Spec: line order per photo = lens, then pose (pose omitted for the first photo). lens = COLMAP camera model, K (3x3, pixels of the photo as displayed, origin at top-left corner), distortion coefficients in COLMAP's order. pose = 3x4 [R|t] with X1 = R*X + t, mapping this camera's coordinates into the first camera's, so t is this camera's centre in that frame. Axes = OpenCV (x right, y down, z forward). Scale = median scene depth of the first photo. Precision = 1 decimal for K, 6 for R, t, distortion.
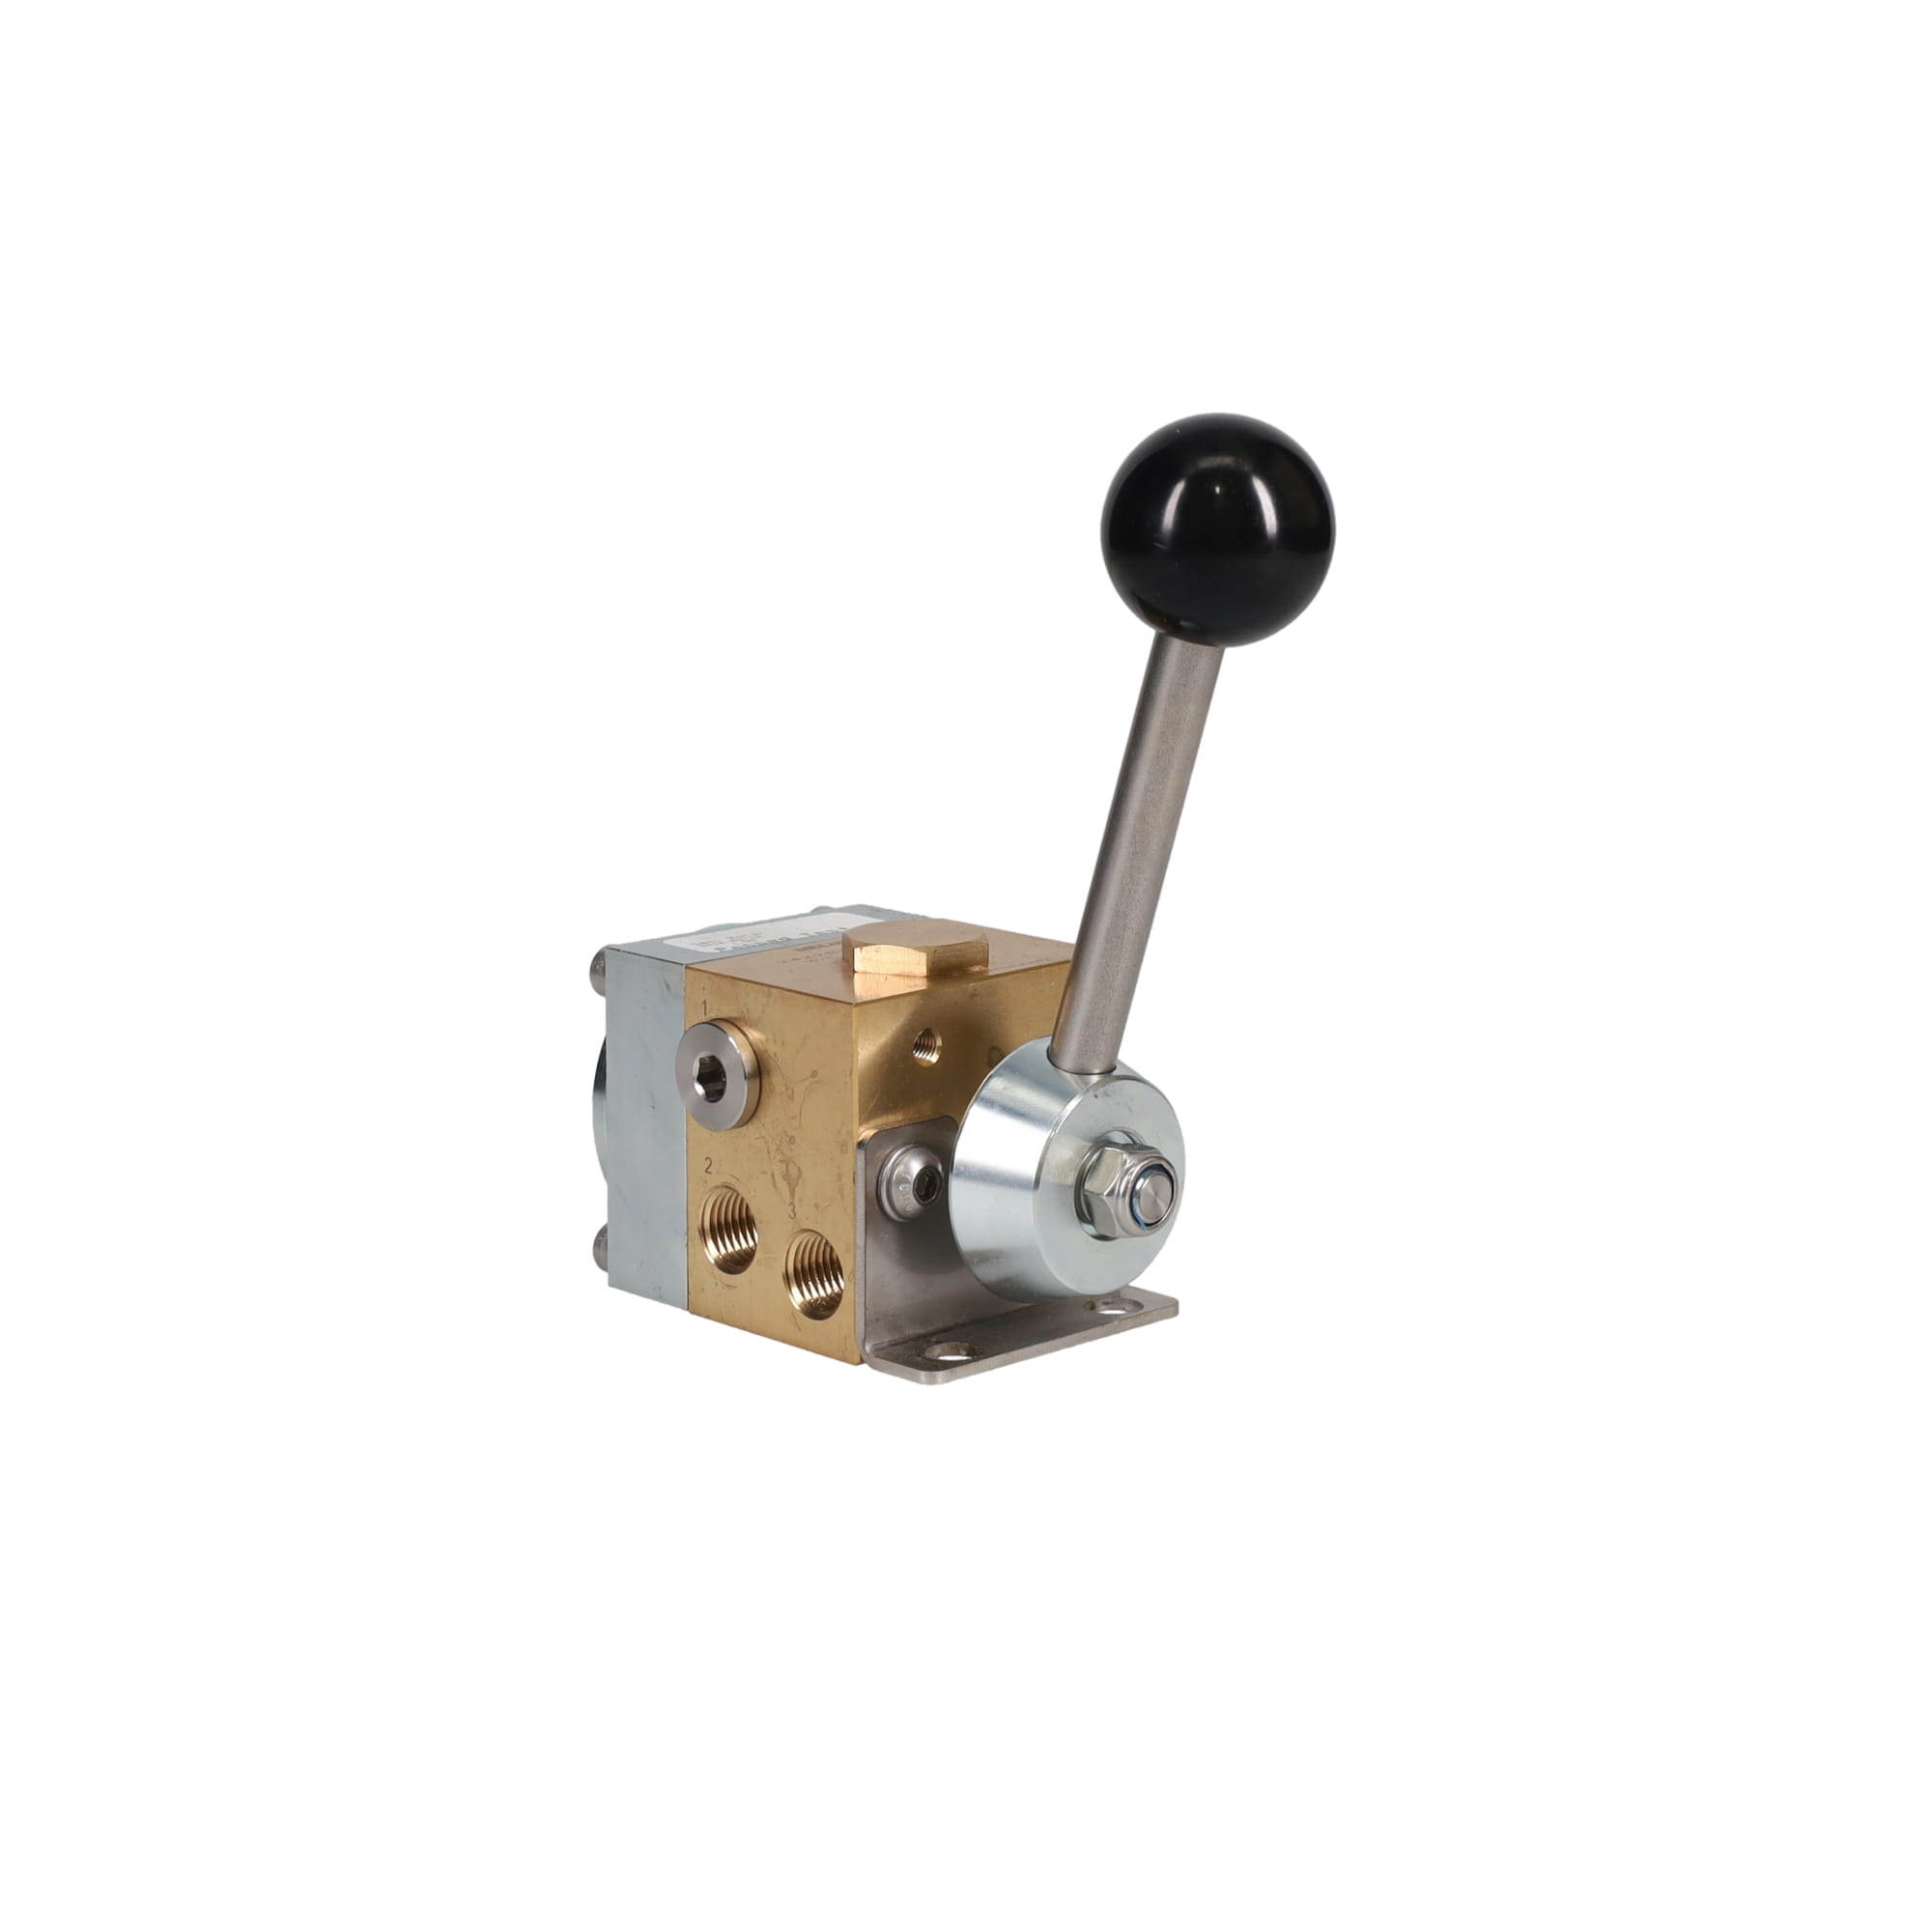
lens RADIAL K [[3721.9, 0, 966.0], [0, 3721.9, 966.0], [0, 0, 1]] dist [0.000682, 0.000244]
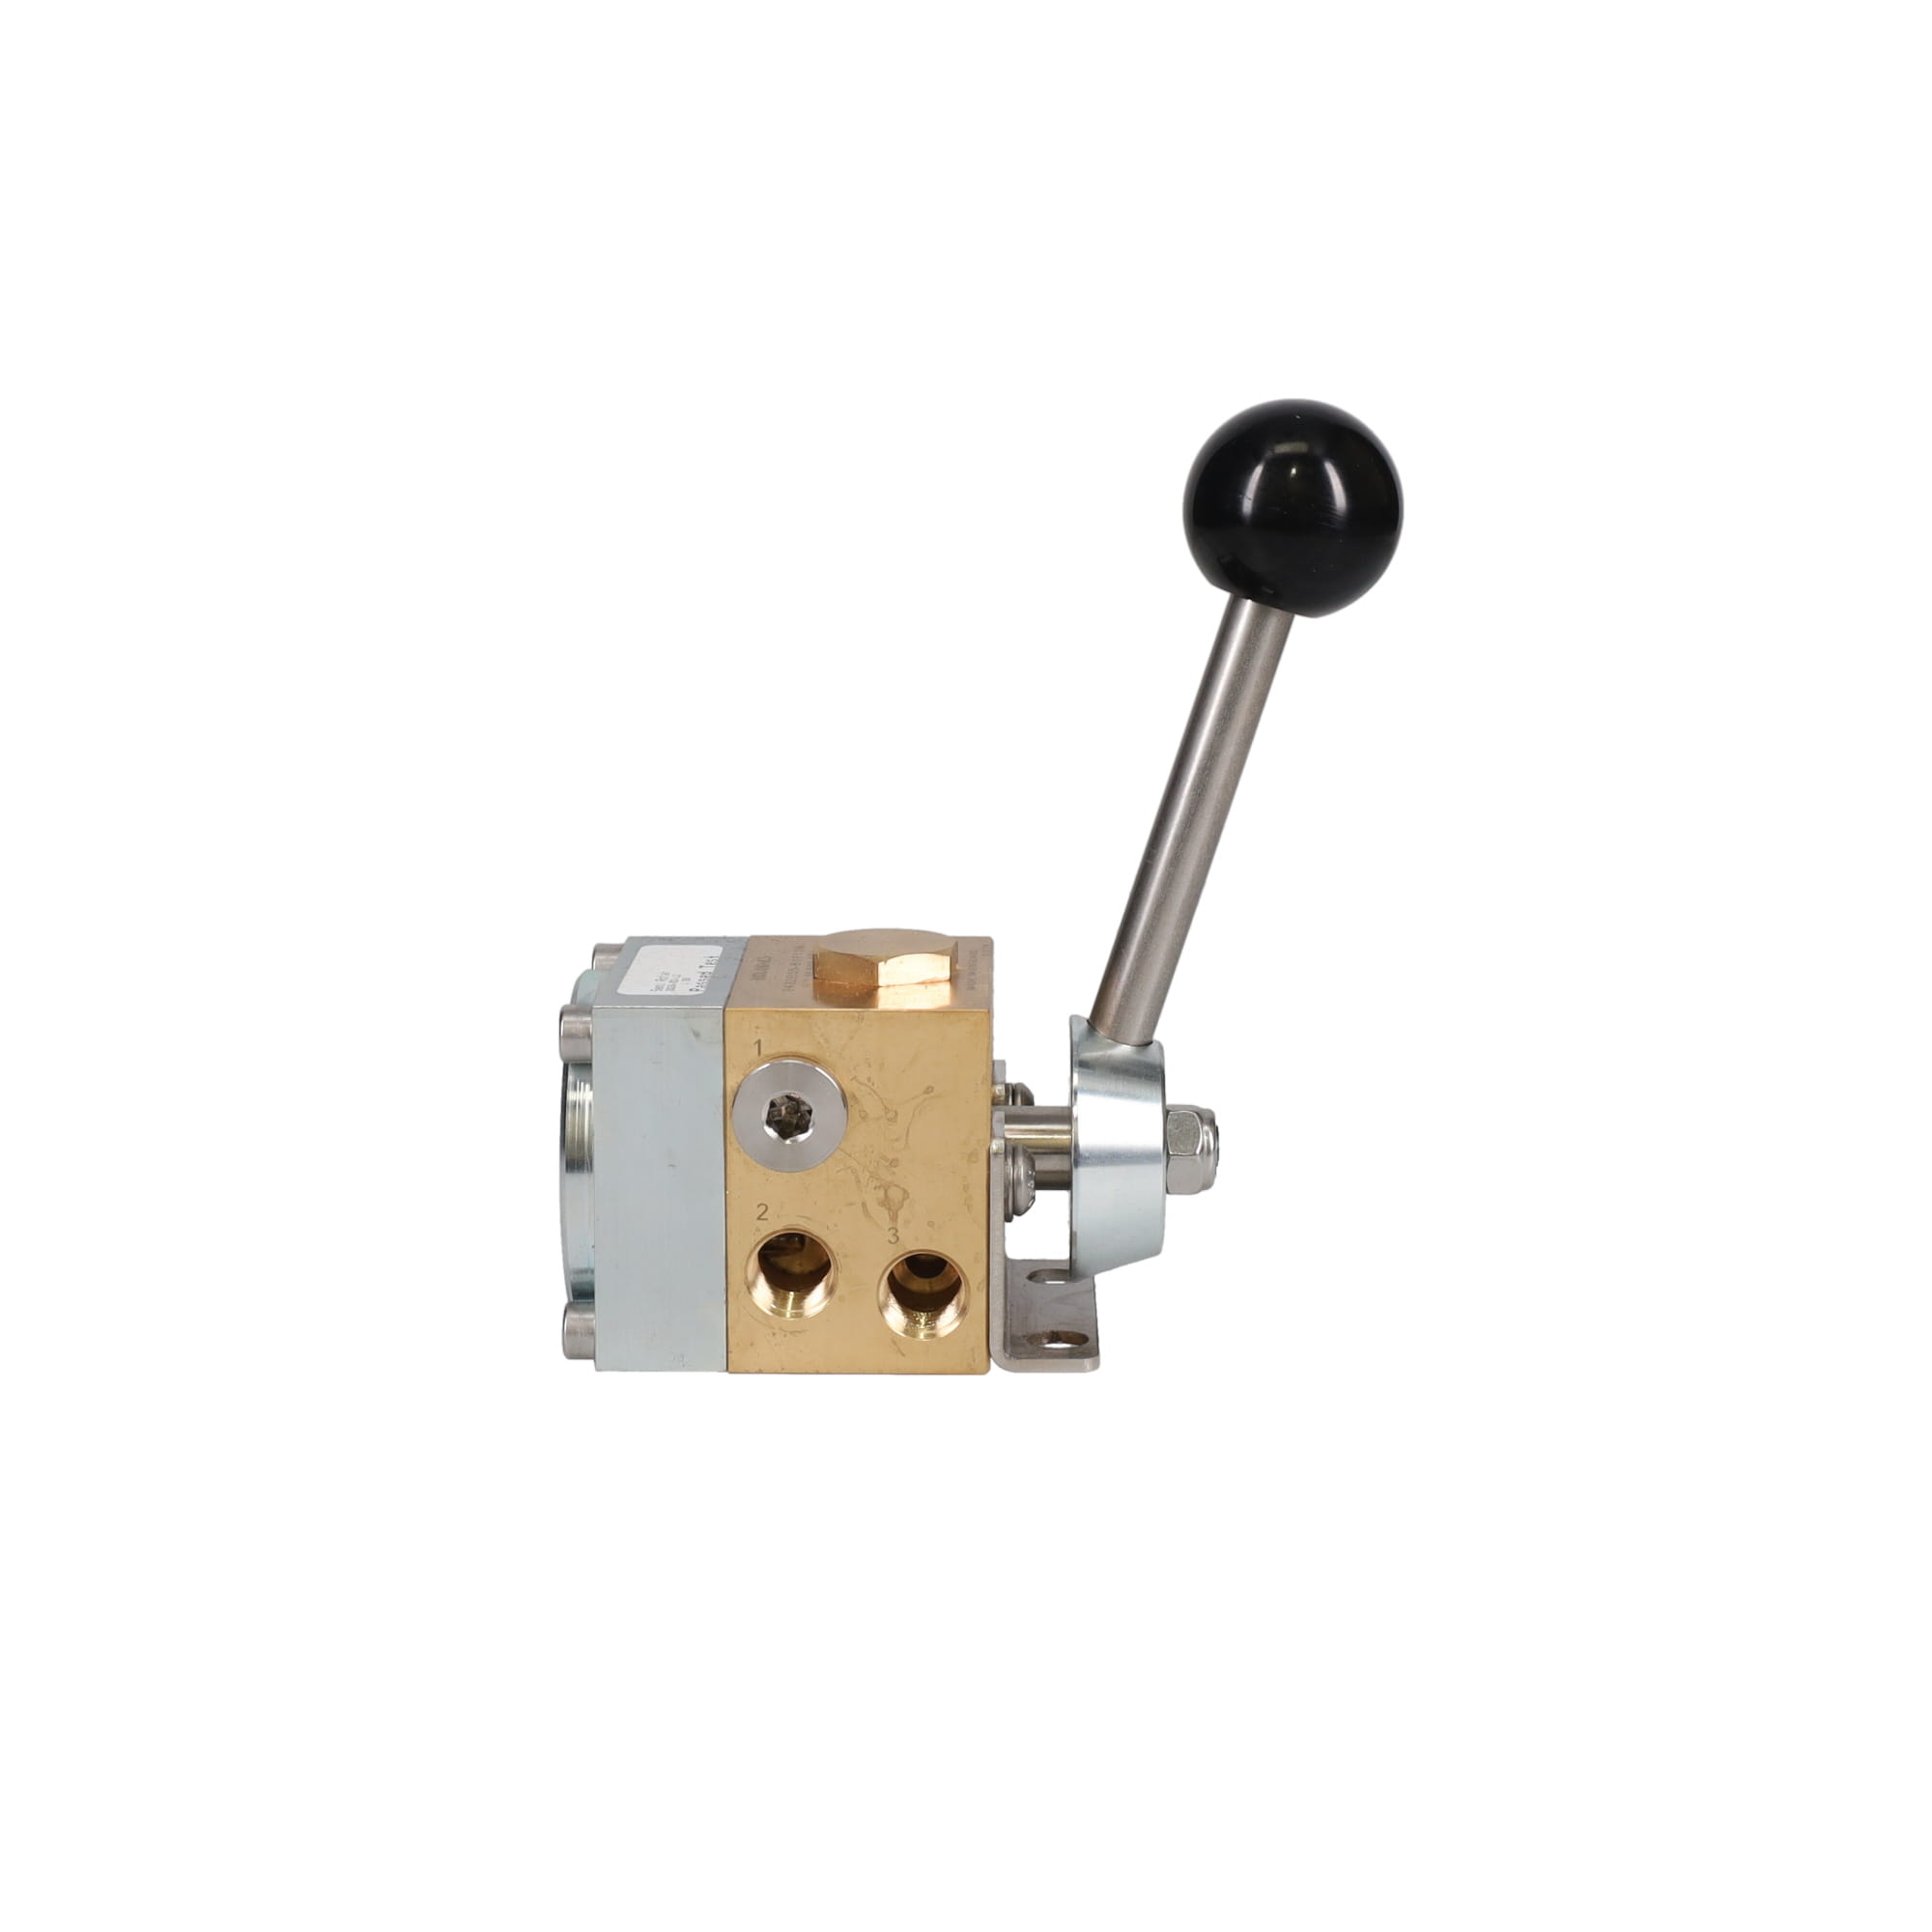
lens RADIAL K [[3721.9, 0, 966.0], [0, 3721.9, 966.0], [0, 0, 1]] dist [0.000682, 0.000244]
pose [[0.713059, -0.138770, 0.687233, -0.697609], [0.140394, 0.988624, 0.053959, -0.054421], [-0.686903, 0.058008, 0.724430, 0.276915]]
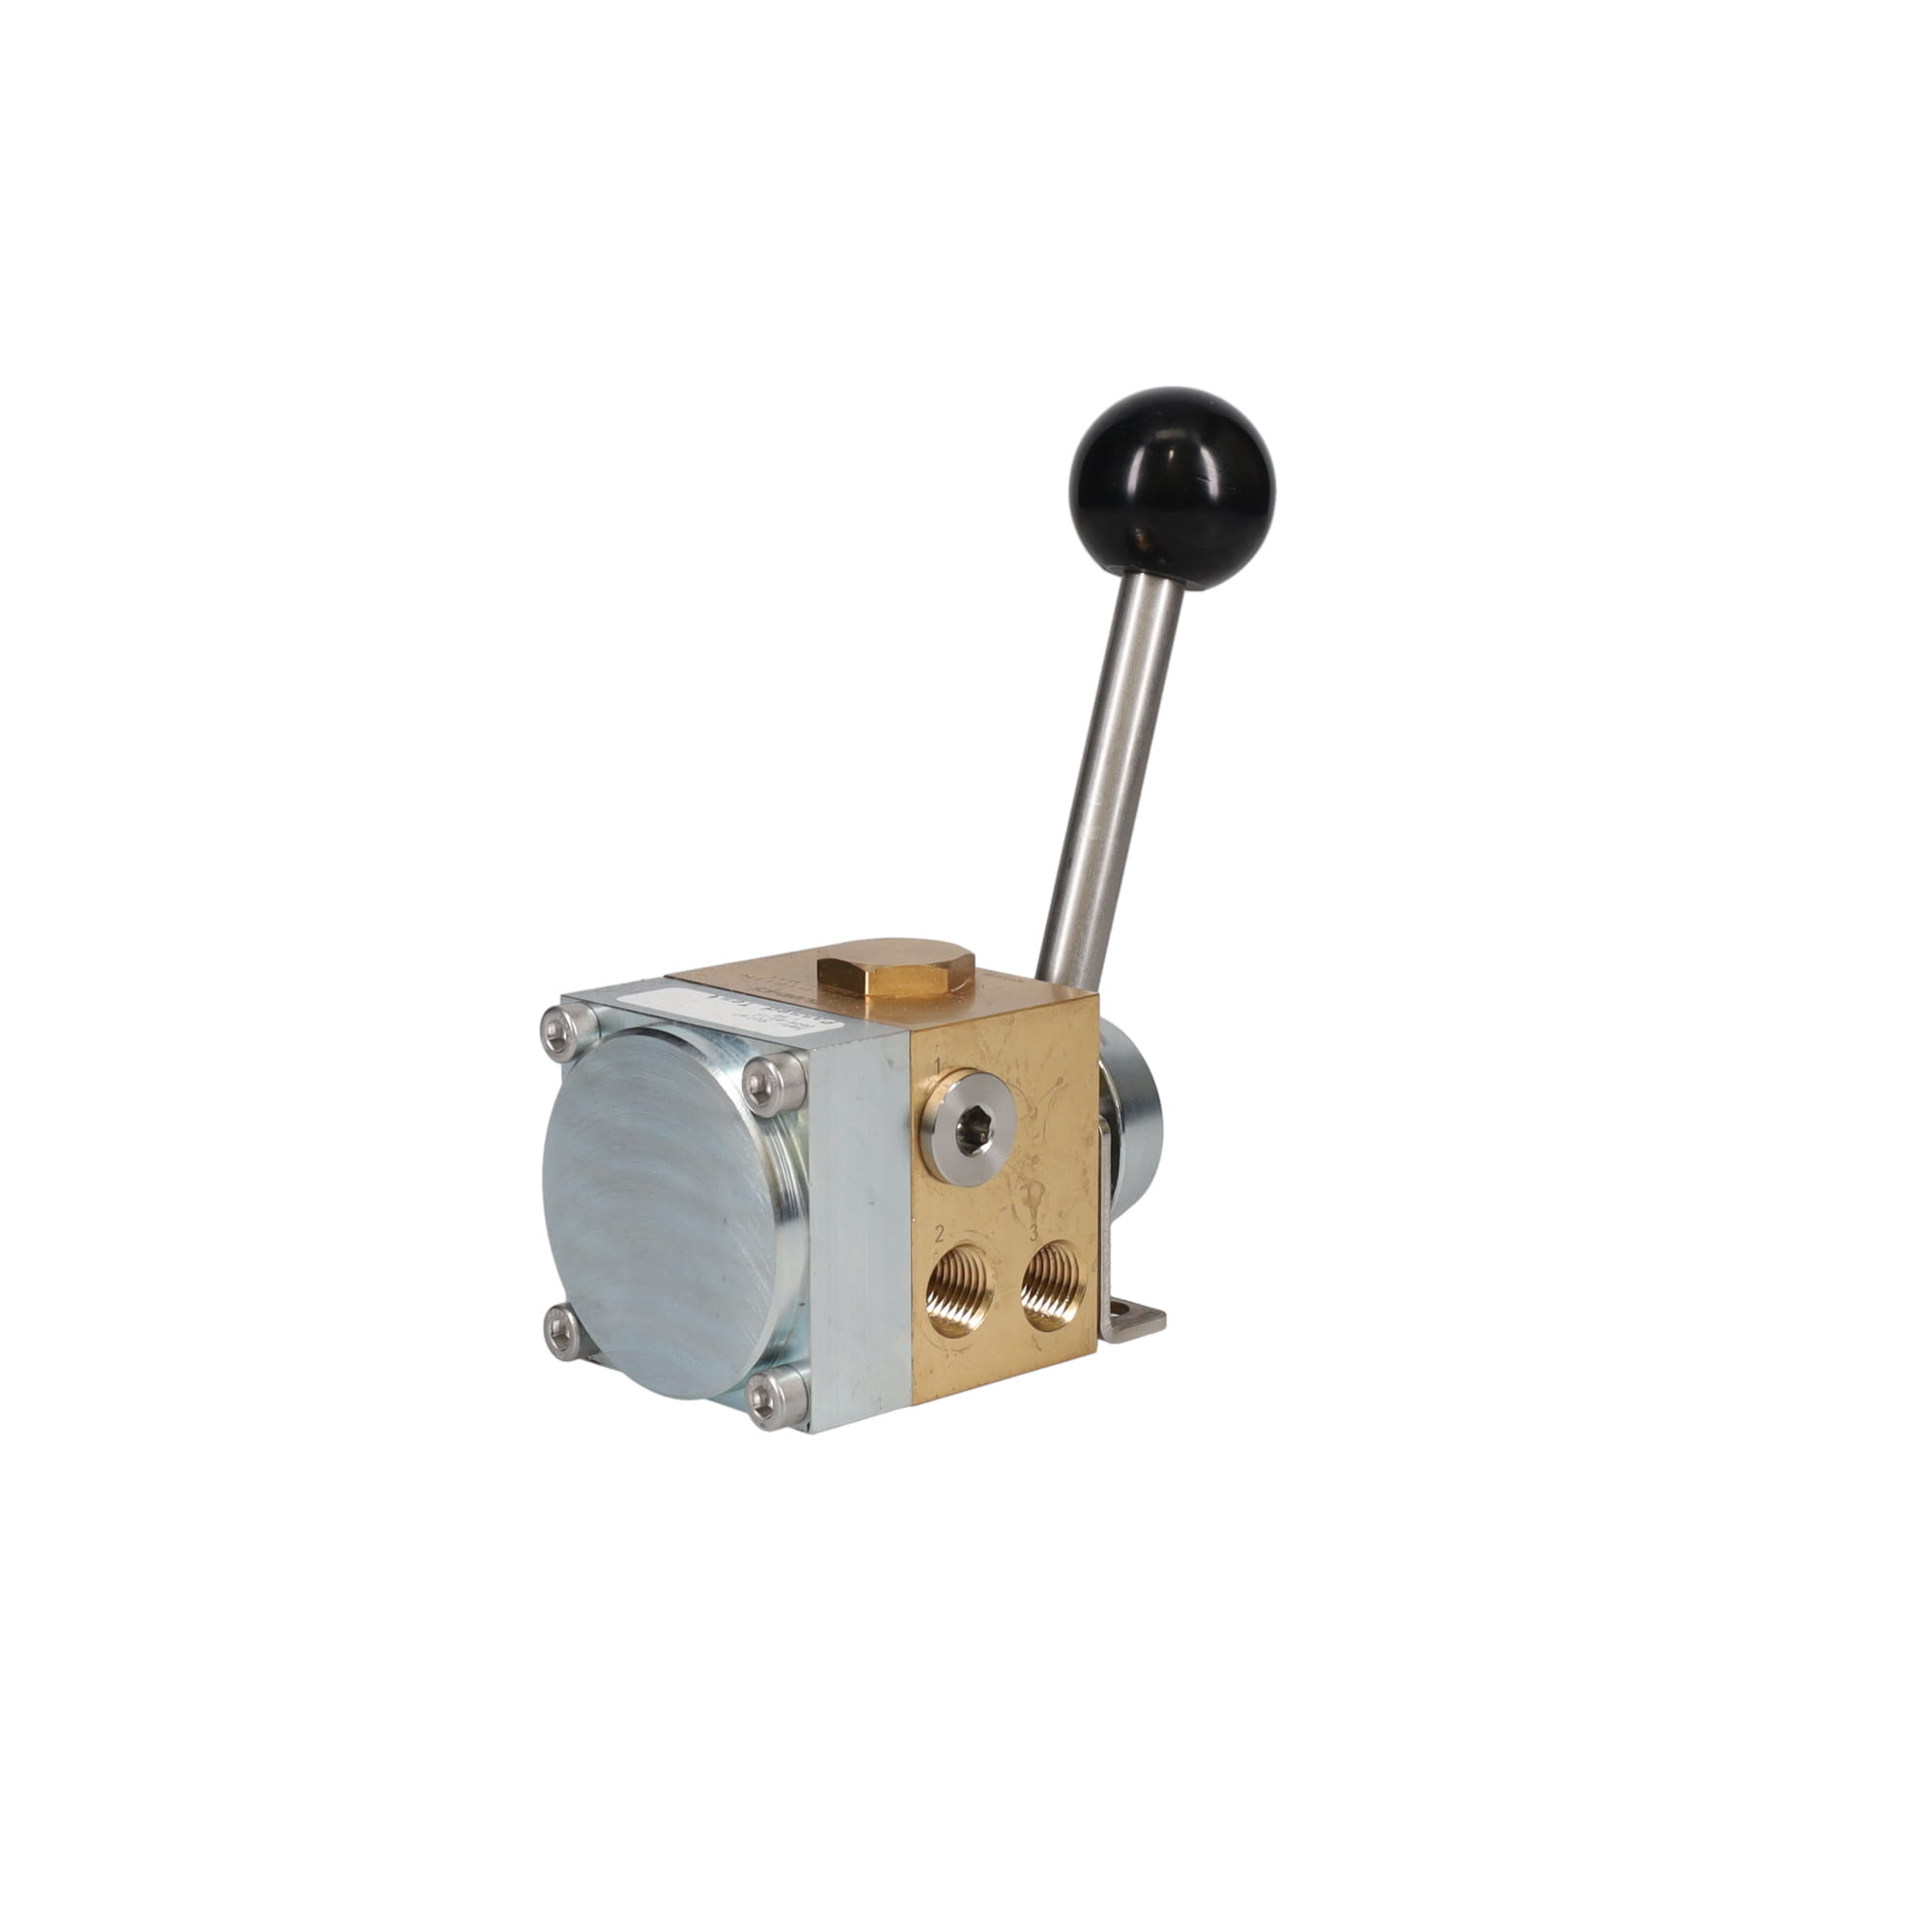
lens RADIAL K [[3721.9, 0, 966.0], [0, 3721.9, 966.0], [0, 0, 1]] dist [0.000682, 0.000244]
pose [[0.006309, -0.195350, 0.980713, -0.998674], [0.199834, 0.961197, 0.190176, -0.192453], [-0.979809, 0.194780, 0.045102, 0.964299]]
